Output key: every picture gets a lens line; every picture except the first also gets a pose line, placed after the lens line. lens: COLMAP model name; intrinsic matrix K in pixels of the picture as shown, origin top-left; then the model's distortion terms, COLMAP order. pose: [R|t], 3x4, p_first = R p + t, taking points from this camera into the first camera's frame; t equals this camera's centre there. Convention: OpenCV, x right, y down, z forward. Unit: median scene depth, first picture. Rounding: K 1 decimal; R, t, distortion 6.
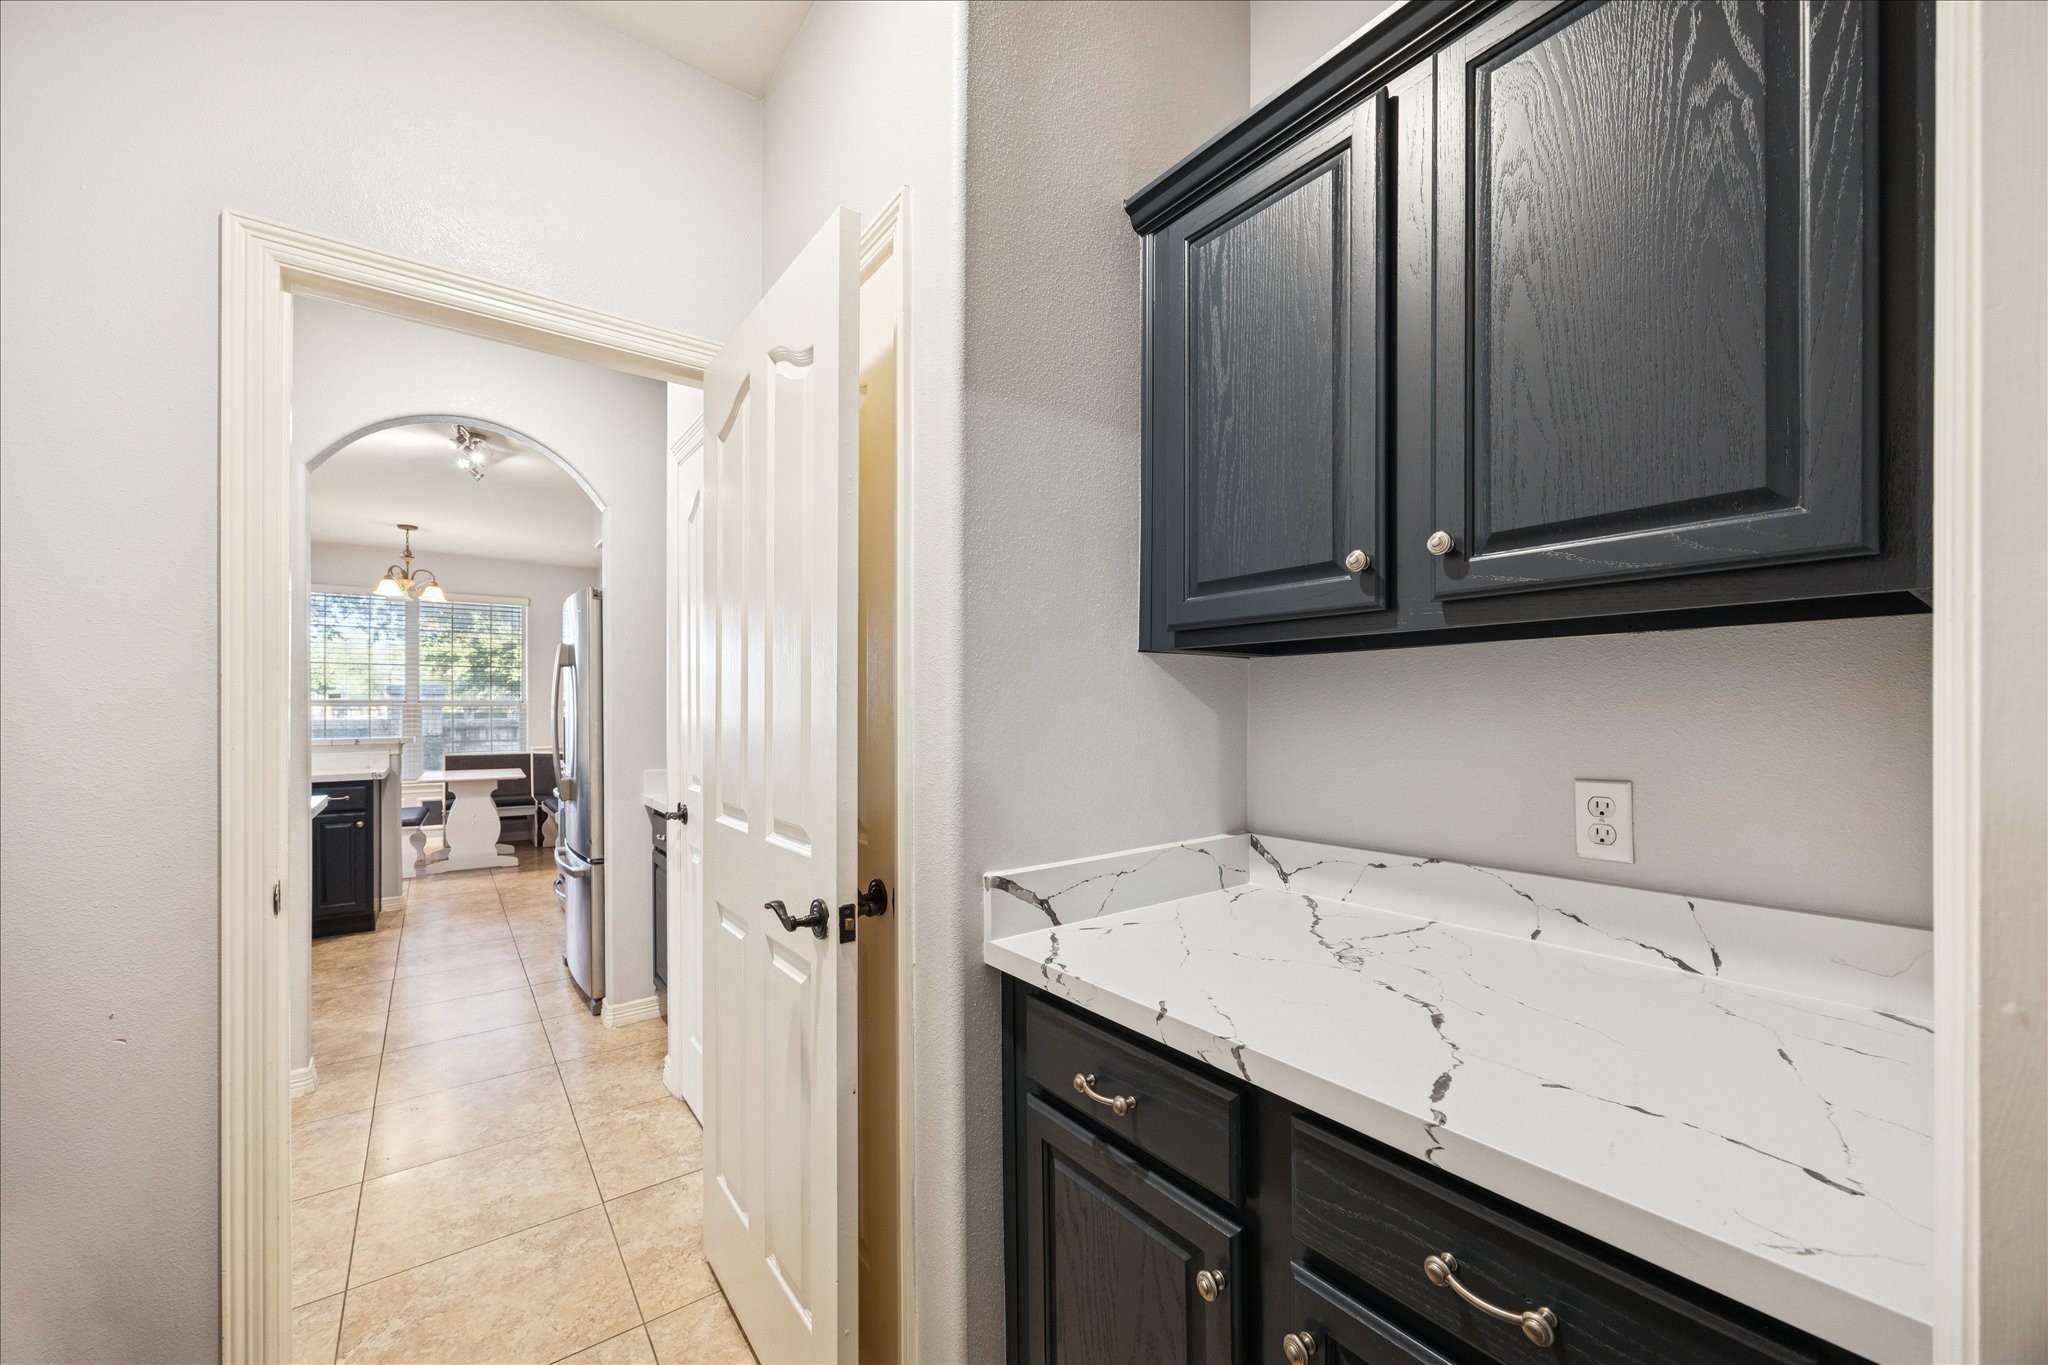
lens RADIAL K [[766.3, 0, 1025.1], [0, 766.3, 708.3], [0, 0, 1]] dist [-0.008159, 0.000010]
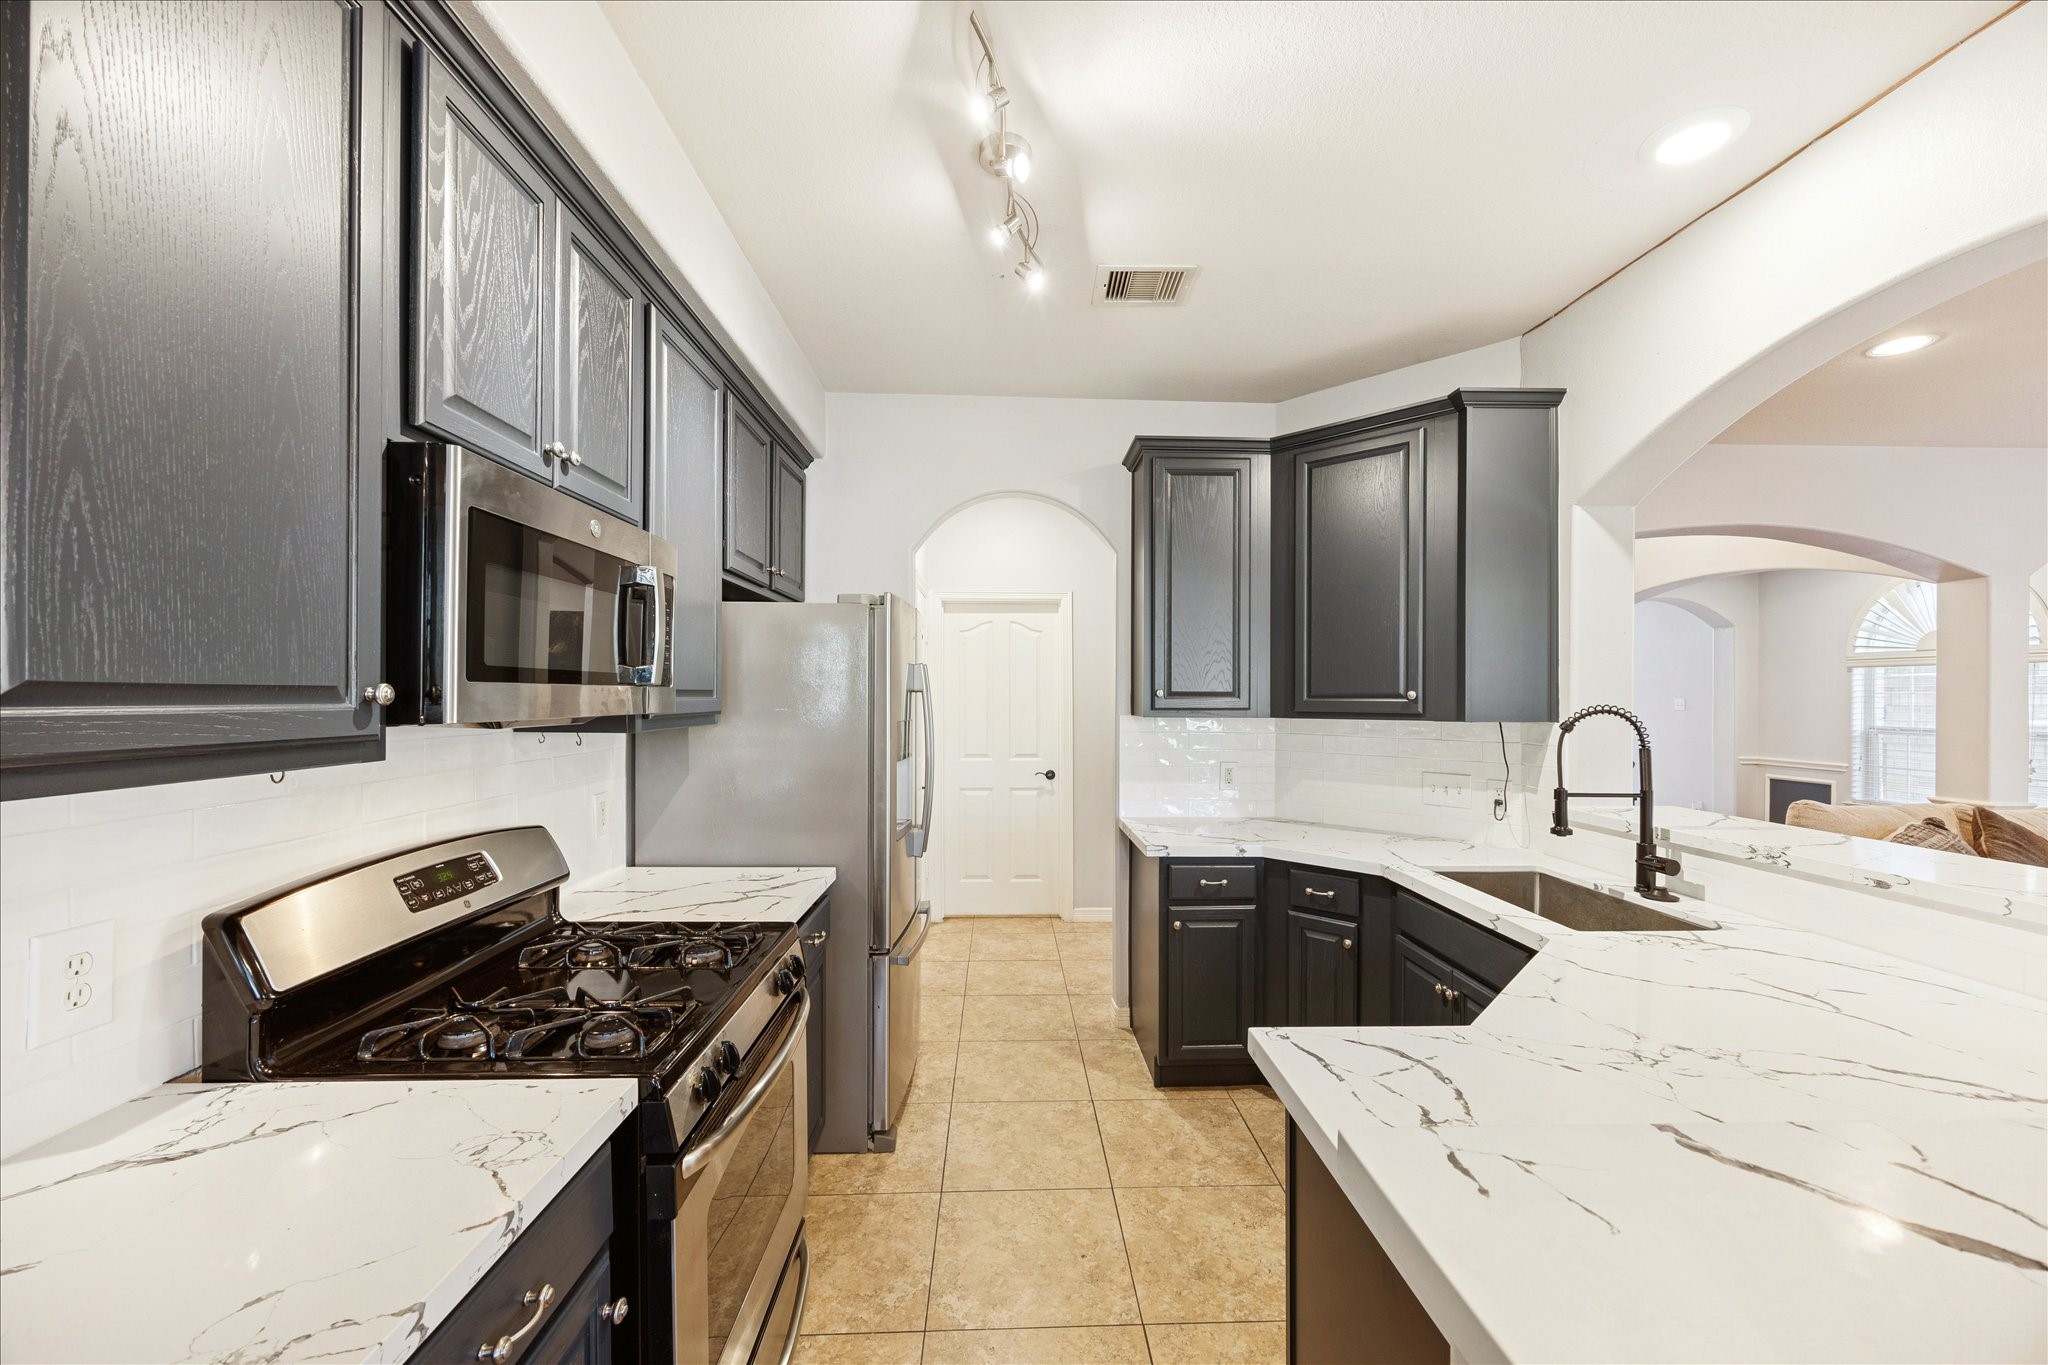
lens RADIAL K [[797.3, 0, 1026.3], [0, 797.3, 710.7], [0, 0, 1]] dist [-0.011024, -0.000031]
pose [[-0.812372, -0.012265, 0.583011, -1.221931], [-0.002430, 0.999841, 0.017648, -0.052796], [-0.583135, 0.012921, -0.812273, 1.668324]]
